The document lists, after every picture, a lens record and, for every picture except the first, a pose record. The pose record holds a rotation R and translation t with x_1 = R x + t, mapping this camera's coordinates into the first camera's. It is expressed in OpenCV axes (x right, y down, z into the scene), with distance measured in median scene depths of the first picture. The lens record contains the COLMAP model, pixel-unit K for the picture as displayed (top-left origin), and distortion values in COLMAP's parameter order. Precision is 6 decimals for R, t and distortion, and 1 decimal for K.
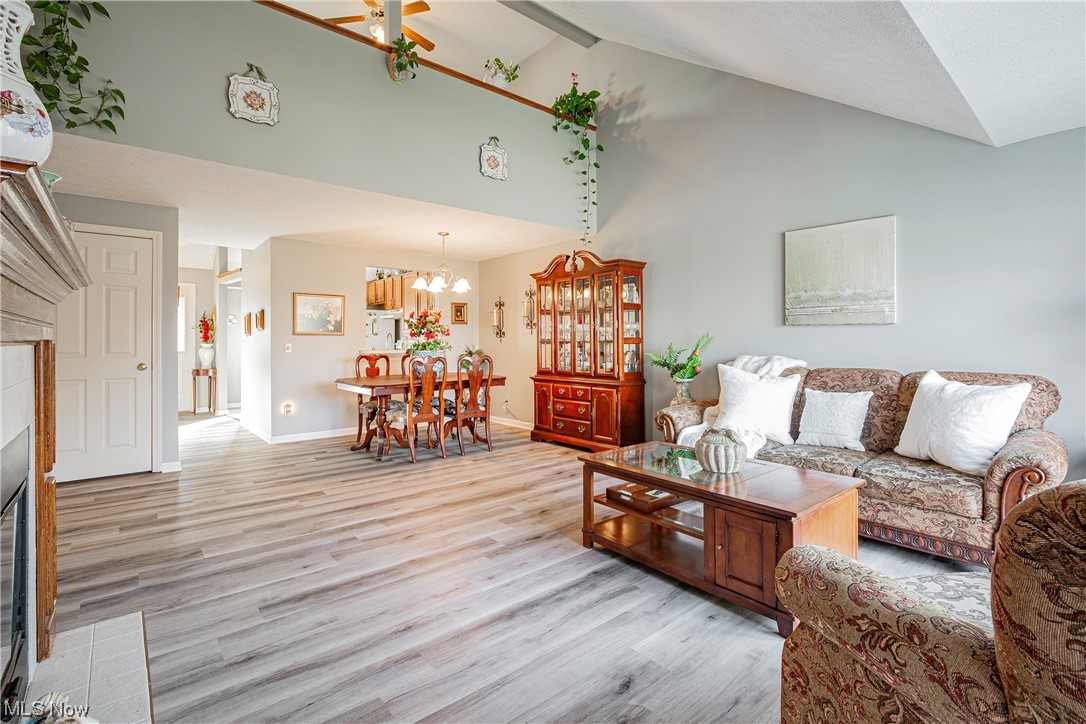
lens RADIAL K [[499.6, 0, 542.6], [0, 499.6, 342.4], [0, 0, 1]] dist [-0.015275, 0.000721]
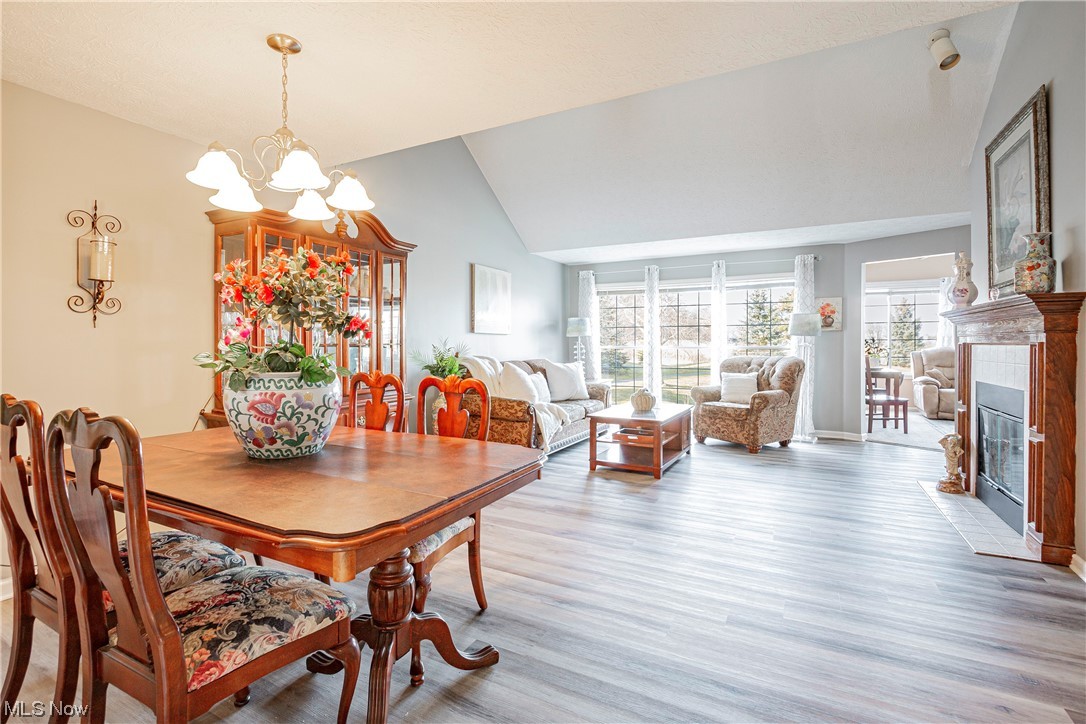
lens RADIAL K [[499.6, 0, 542.6], [0, 499.6, 342.4], [0, 0, 1]] dist [-0.015275, 0.000721]
pose [[-0.378934, 0.009556, 0.925374, -0.617487], [-0.004670, 0.999914, -0.012238, 0.005717], [-0.925412, -0.008959, -0.378857, 0.993013]]
